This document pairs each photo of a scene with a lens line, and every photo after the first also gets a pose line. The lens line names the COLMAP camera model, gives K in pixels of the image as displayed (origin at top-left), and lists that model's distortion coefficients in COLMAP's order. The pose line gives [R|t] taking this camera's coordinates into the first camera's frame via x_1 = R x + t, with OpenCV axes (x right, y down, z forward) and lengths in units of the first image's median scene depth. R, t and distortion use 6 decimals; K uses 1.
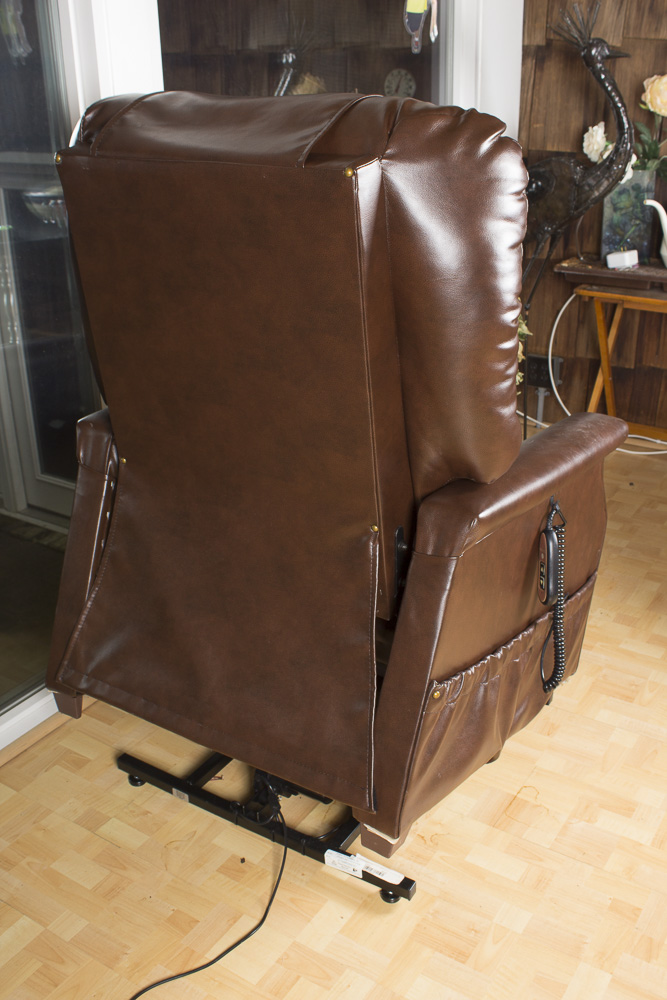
lens RADIAL K [[1033.2, 0, 333.9], [0, 1033.2, 499.0], [0, 0, 1]] dist [-0.062184, 0.000000]
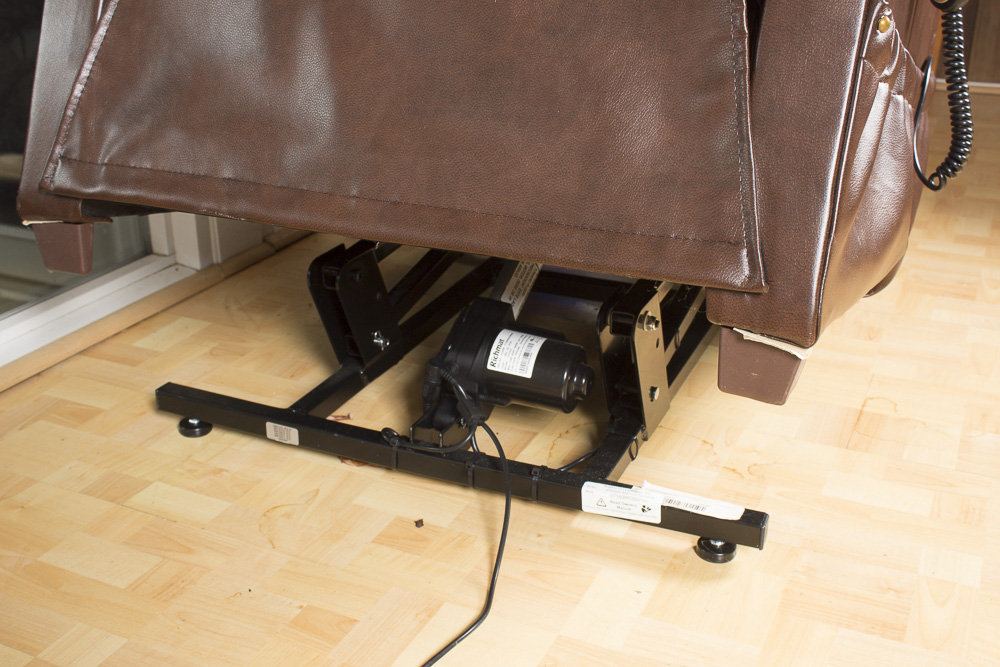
lens RADIAL K [[1160.9, 0, 500.0], [0, 1160.9, 333.7], [0, 0, 1]] dist [-0.053582, 0.000000]
pose [[0.989313, -0.043399, 0.139196, -0.128333], [0.046856, 0.998667, -0.021648, 0.274689], [-0.138071, 0.027939, 0.990028, 0.410320]]
